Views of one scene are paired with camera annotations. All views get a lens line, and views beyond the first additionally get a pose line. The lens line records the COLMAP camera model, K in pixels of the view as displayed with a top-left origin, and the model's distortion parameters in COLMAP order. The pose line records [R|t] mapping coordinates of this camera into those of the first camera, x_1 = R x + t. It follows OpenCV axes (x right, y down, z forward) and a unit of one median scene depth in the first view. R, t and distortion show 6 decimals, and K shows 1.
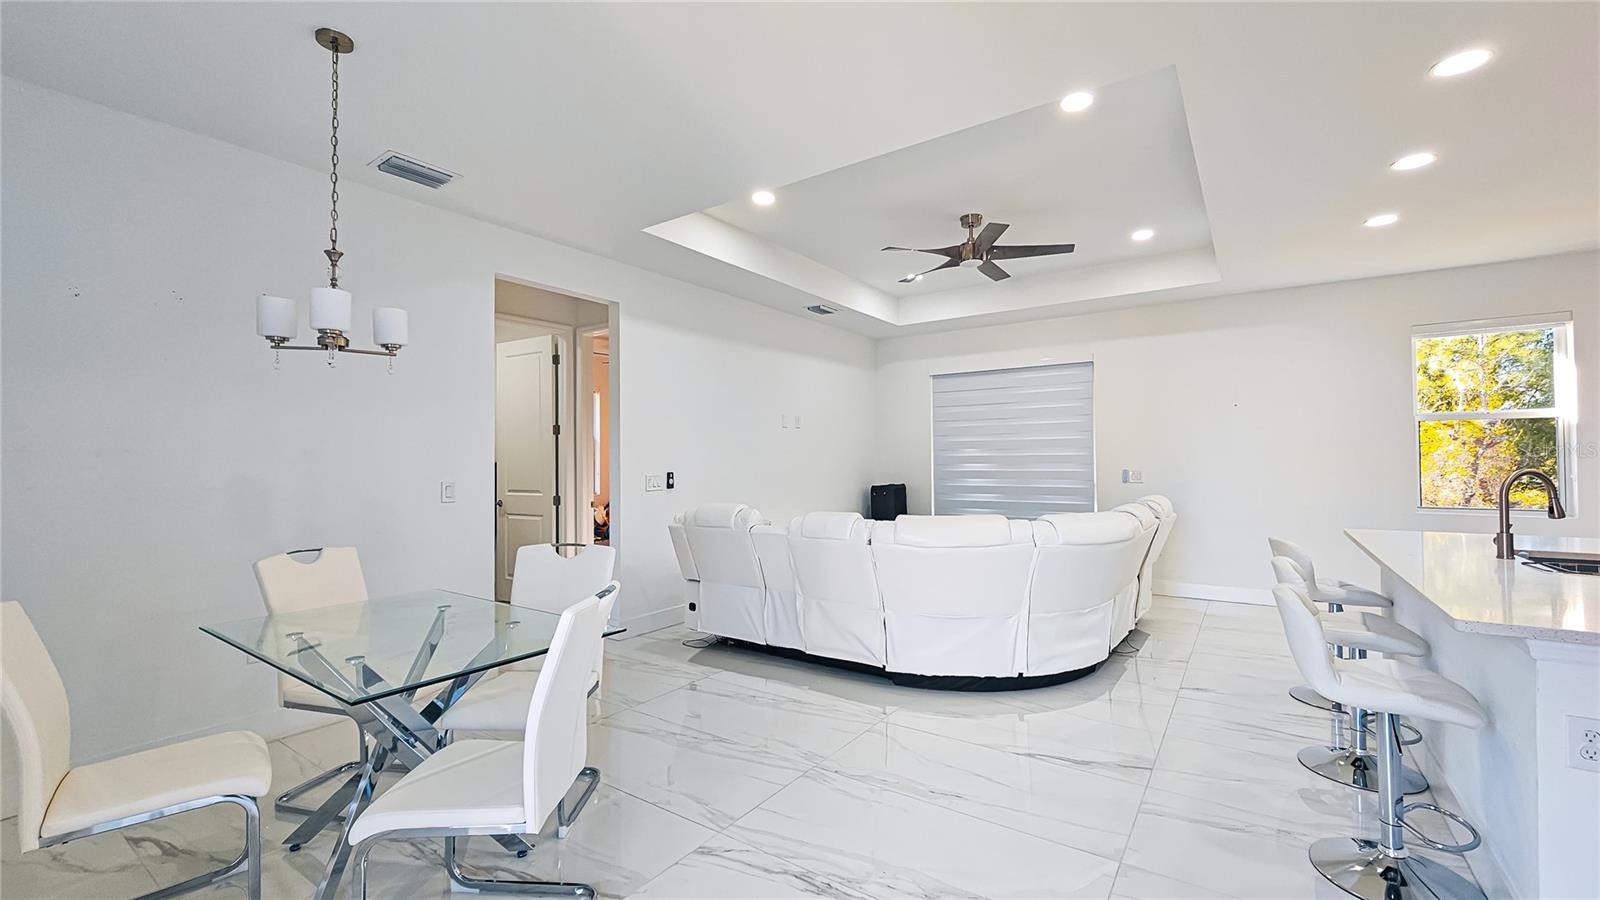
lens RADIAL K [[655.3, 0, 804.8], [0, 655.3, 448.7], [0, 0, 1]] dist [-0.000063, -0.000336]
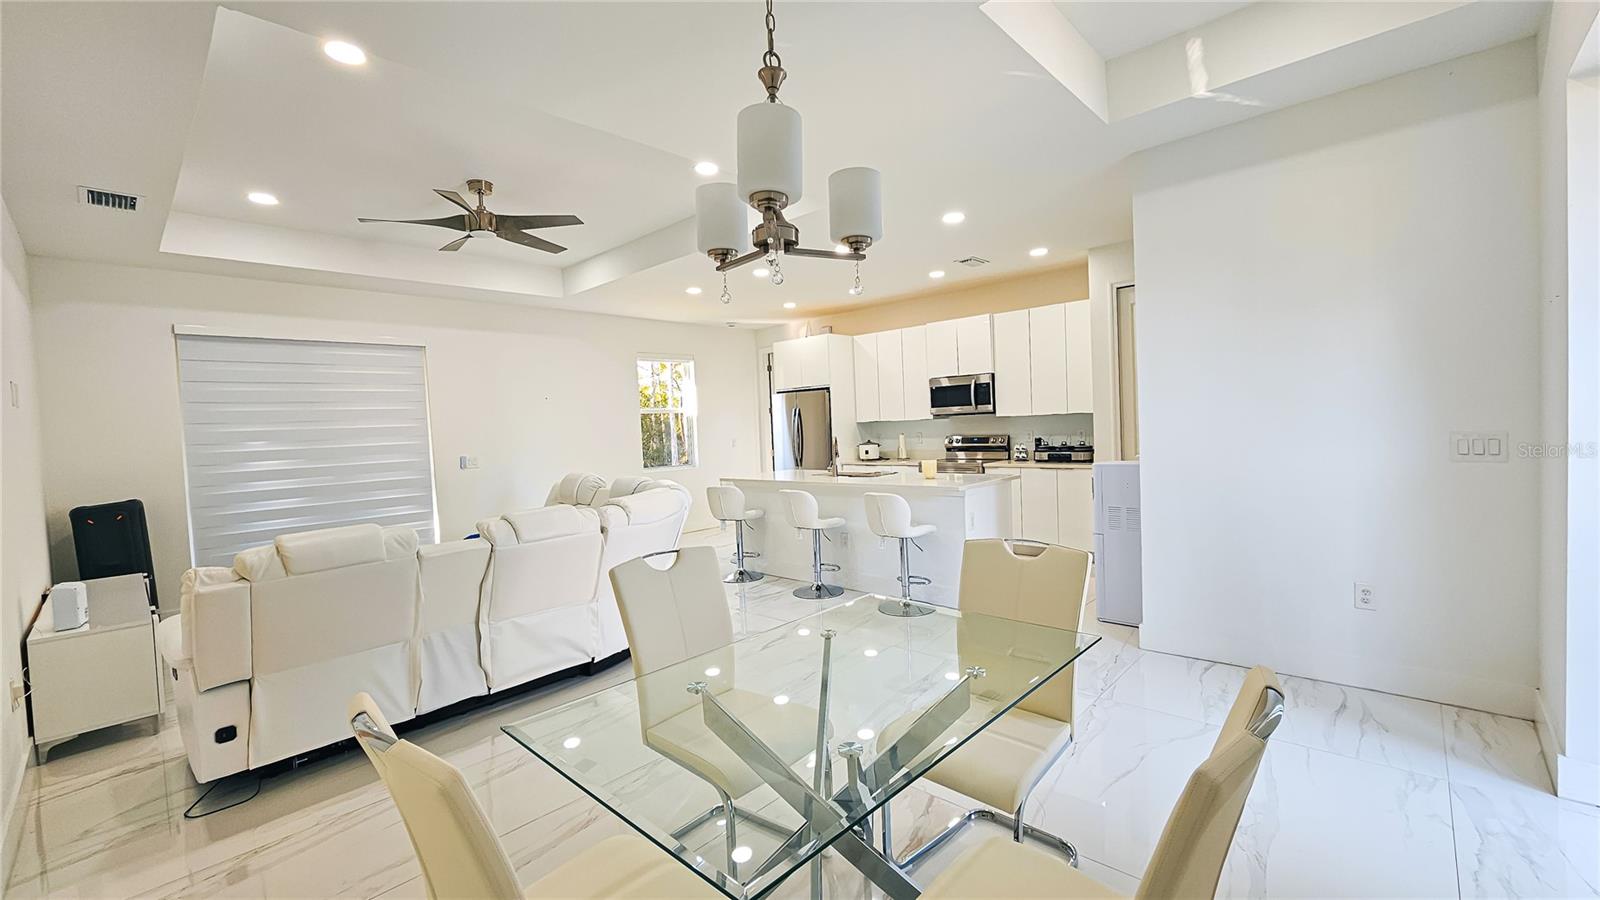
lens RADIAL K [[655.3, 0, 804.8], [0, 655.3, 448.7], [0, 0, 1]] dist [-0.000063, -0.000336]
pose [[0.135908, -0.034264, 0.990129, -0.608532], [0.027474, 0.999148, 0.030805, 0.003579], [-0.990340, 0.023016, 0.136733, 0.434671]]
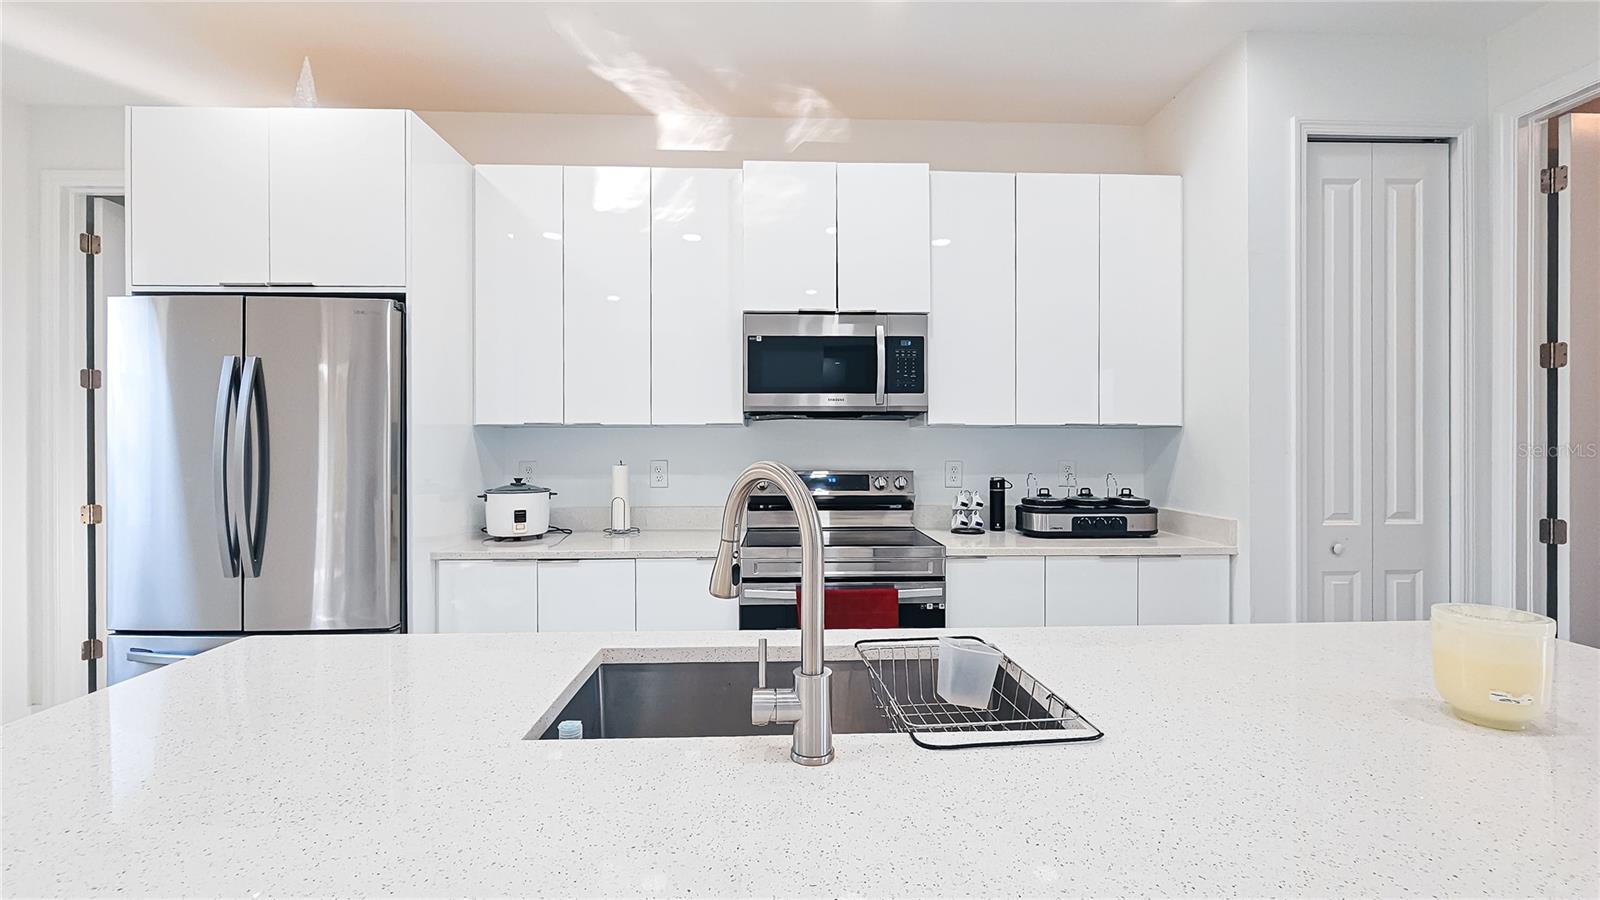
lens RADIAL K [[655.3, 0, 804.8], [0, 655.3, 448.7], [0, 0, 1]] dist [-0.000063, -0.000336]
pose [[-0.605404, 0.005496, 0.795900, 0.440426], [-0.005252, 0.999927, -0.010900, 0.016532], [-0.795901, -0.010779, -0.605330, 0.640581]]
